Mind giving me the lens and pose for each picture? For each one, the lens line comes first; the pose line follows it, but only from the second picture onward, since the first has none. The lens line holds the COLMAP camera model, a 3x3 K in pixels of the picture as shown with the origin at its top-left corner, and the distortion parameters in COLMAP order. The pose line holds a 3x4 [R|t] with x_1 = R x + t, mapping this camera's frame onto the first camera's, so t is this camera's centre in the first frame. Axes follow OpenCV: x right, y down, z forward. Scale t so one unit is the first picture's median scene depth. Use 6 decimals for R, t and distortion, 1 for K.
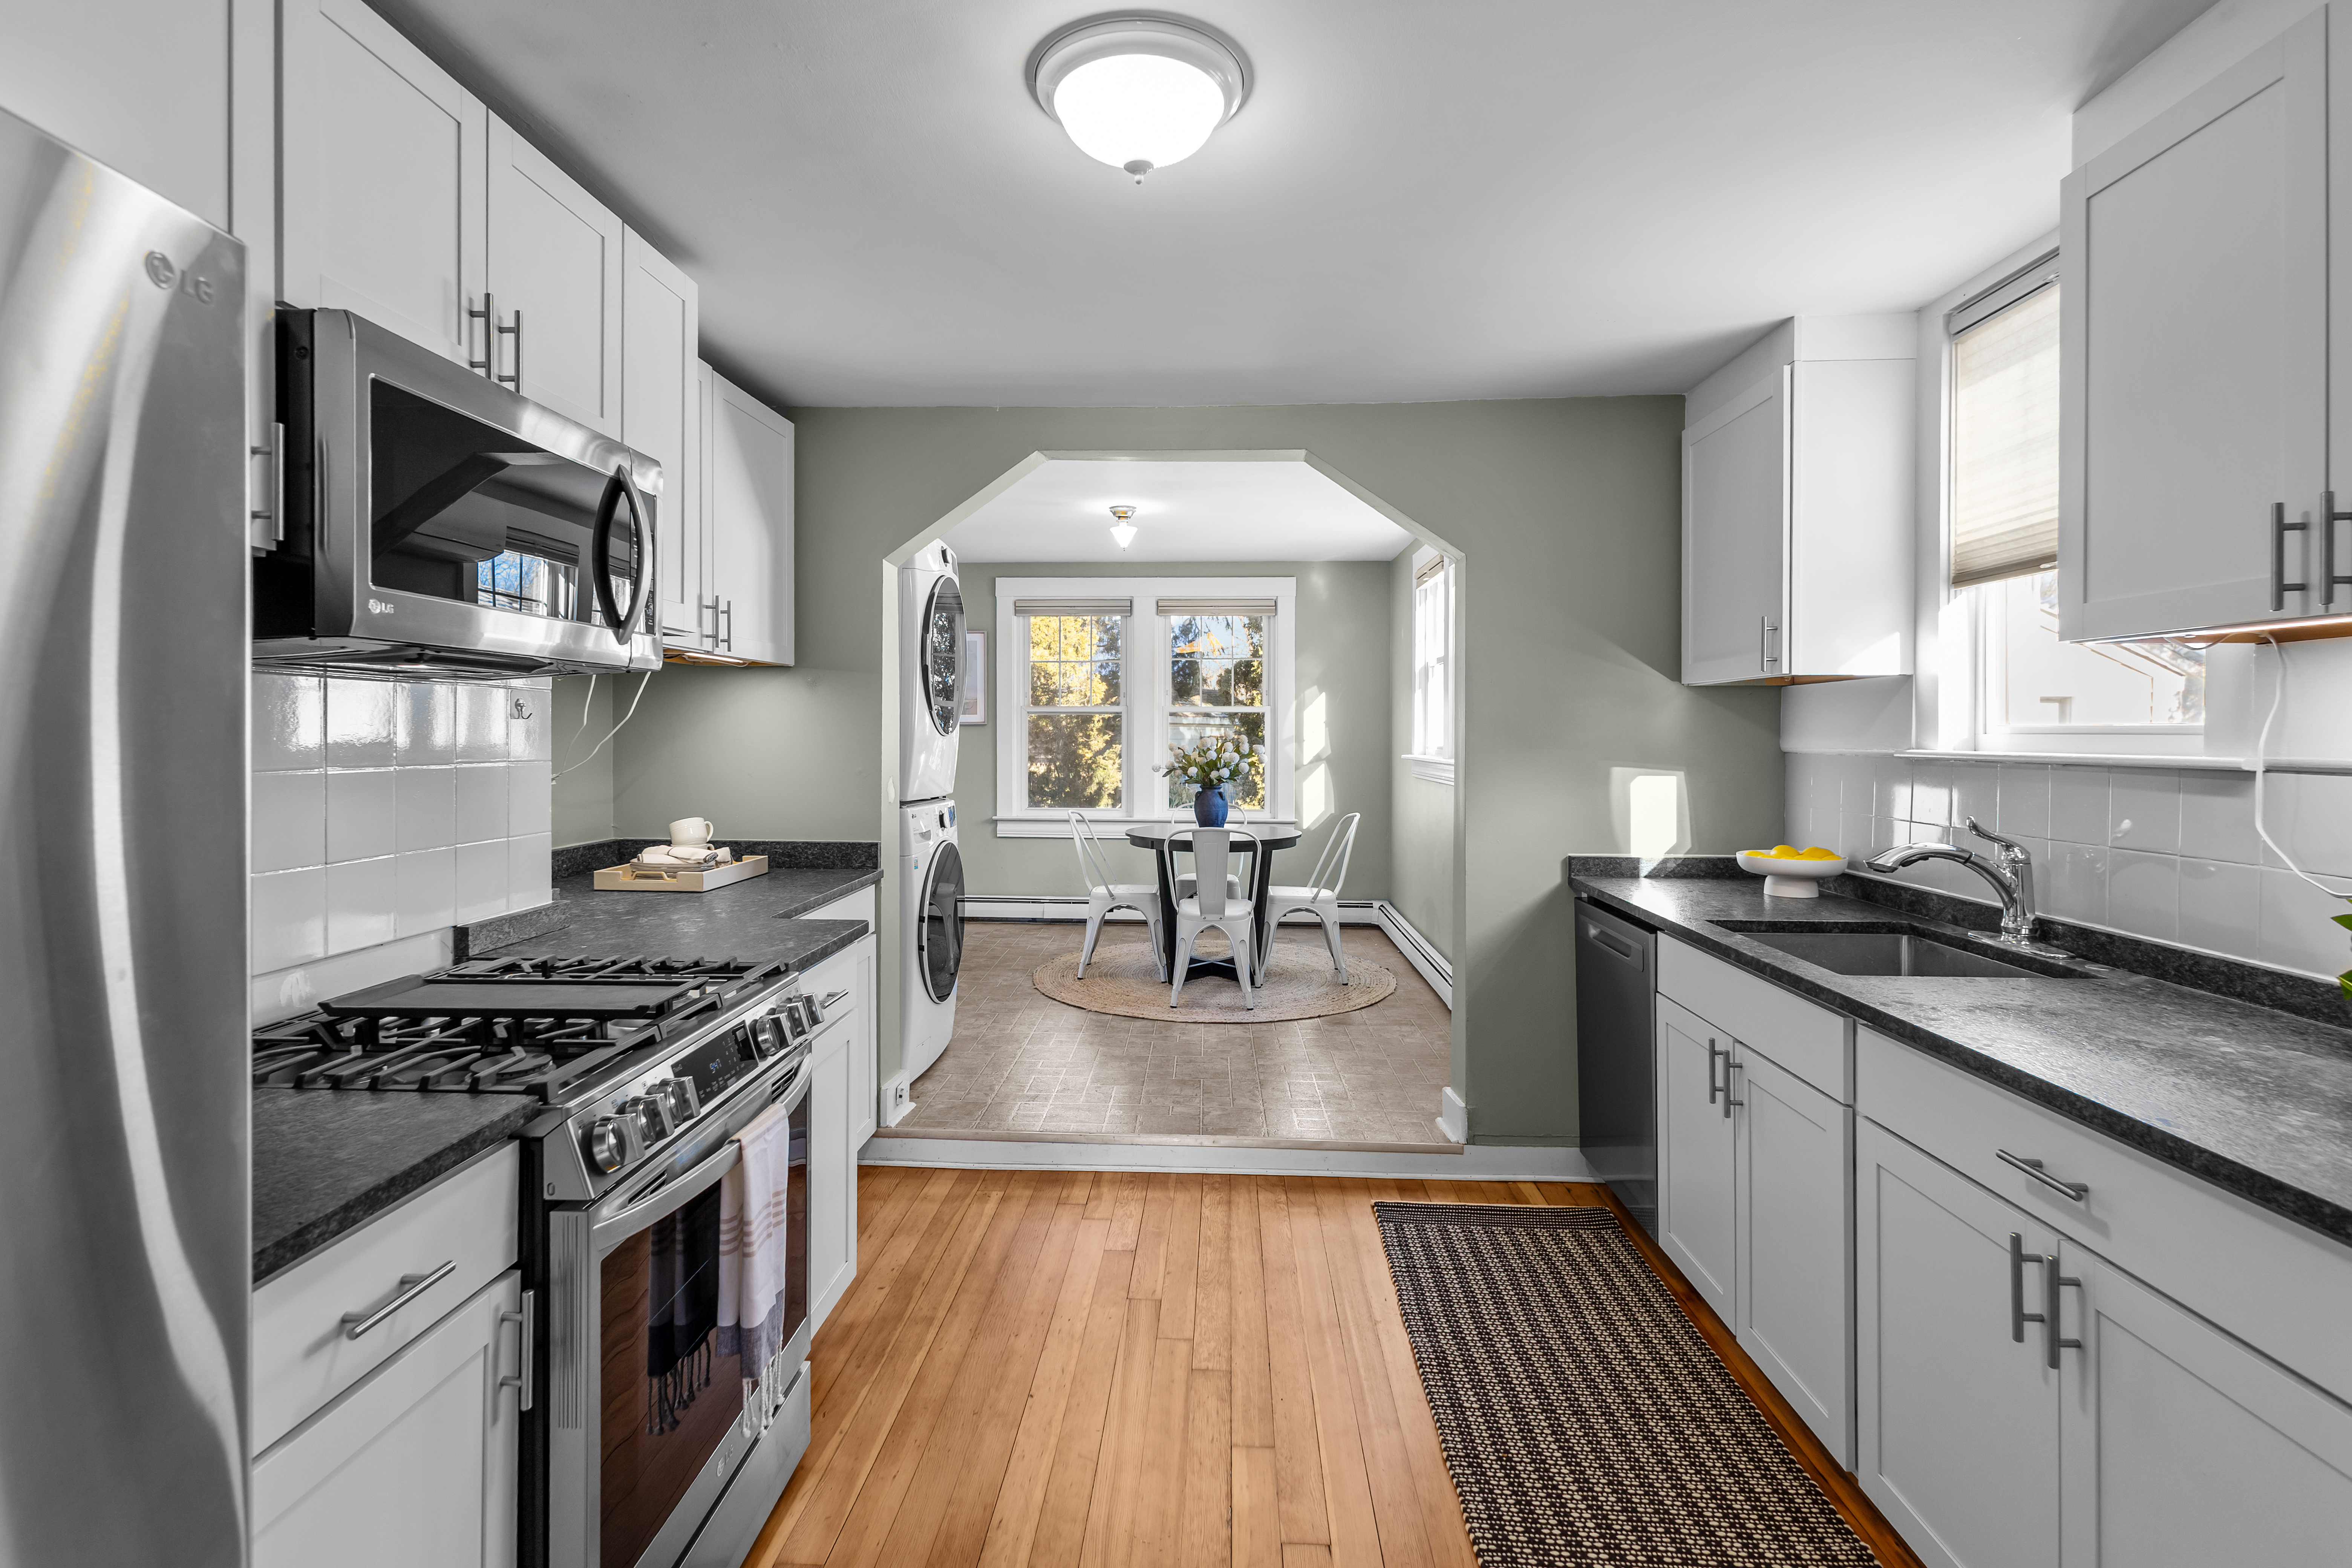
lens RADIAL K [[1102.9, 0, 1162.5], [0, 1102.9, 749.4], [0, 0, 1]] dist [0.003433, -0.004808]
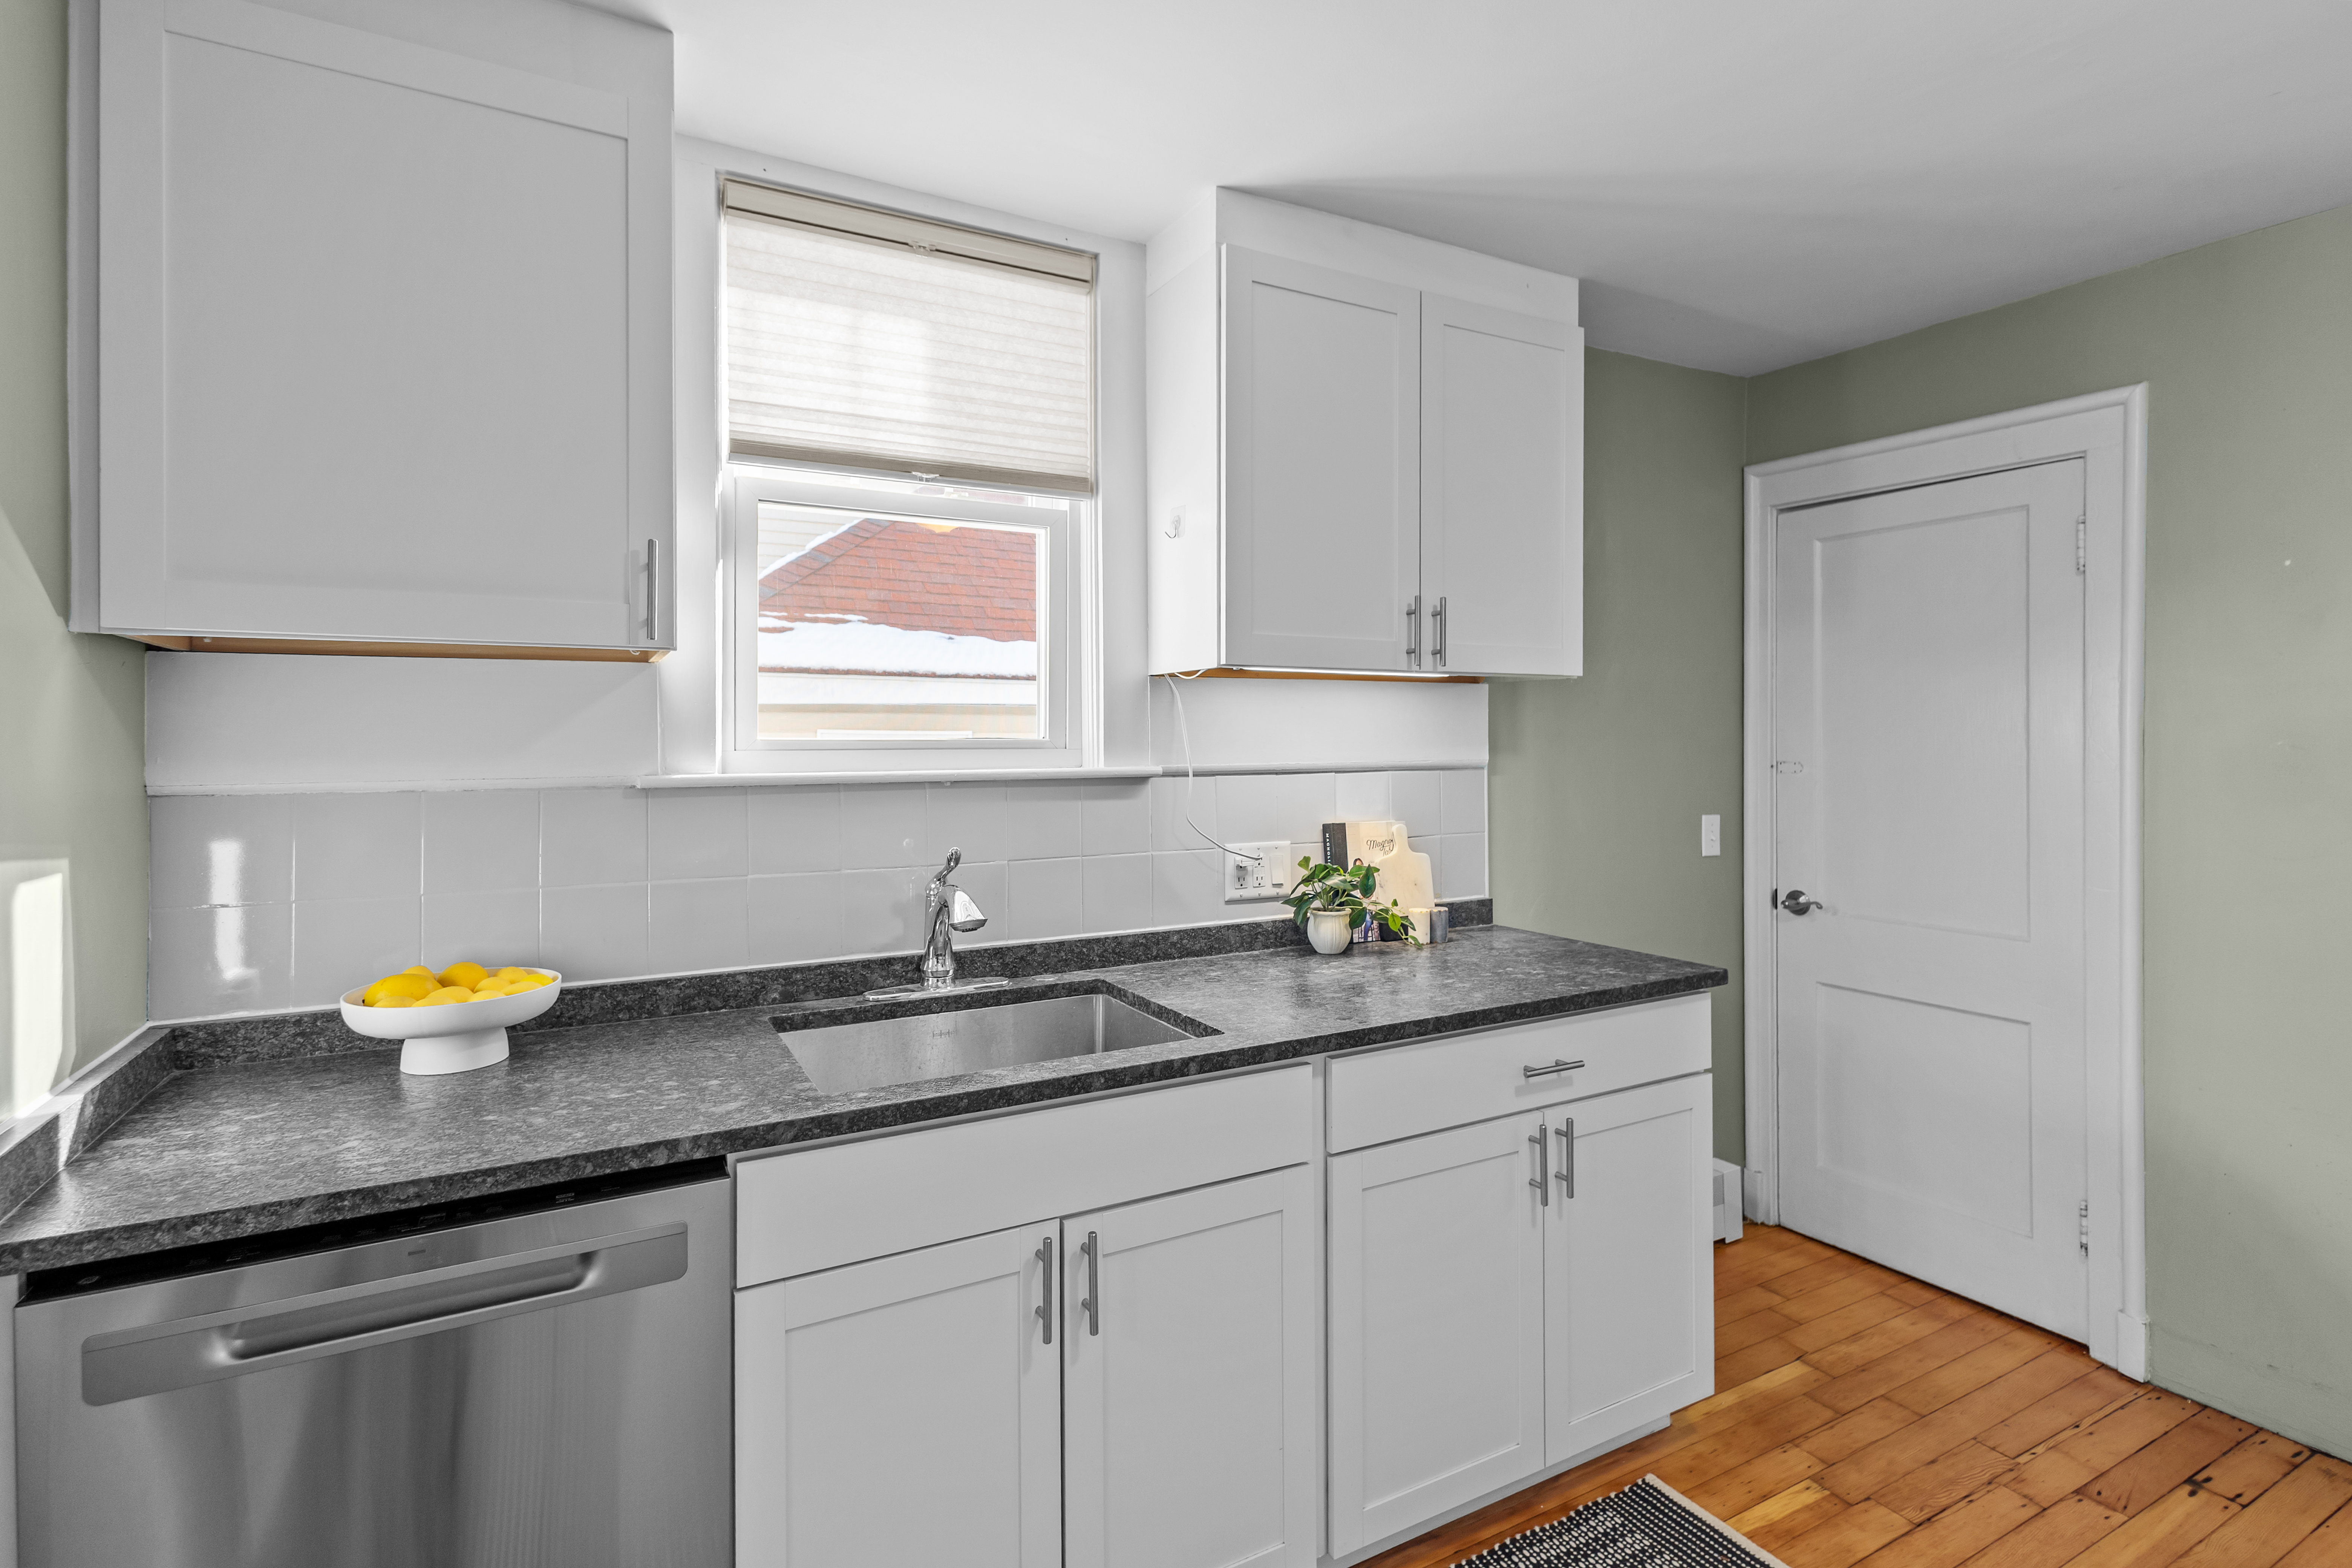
lens RADIAL K [[1102.9, 0, 1162.5], [0, 1102.9, 749.4], [0, 0, 1]] dist [0.003433, -0.004808]
pose [[-0.522669, -0.002930, 0.852531, -0.084314], [0.017862, 0.999737, 0.014387, -0.028480], [-0.852349, 0.022748, -0.522479, 1.566355]]
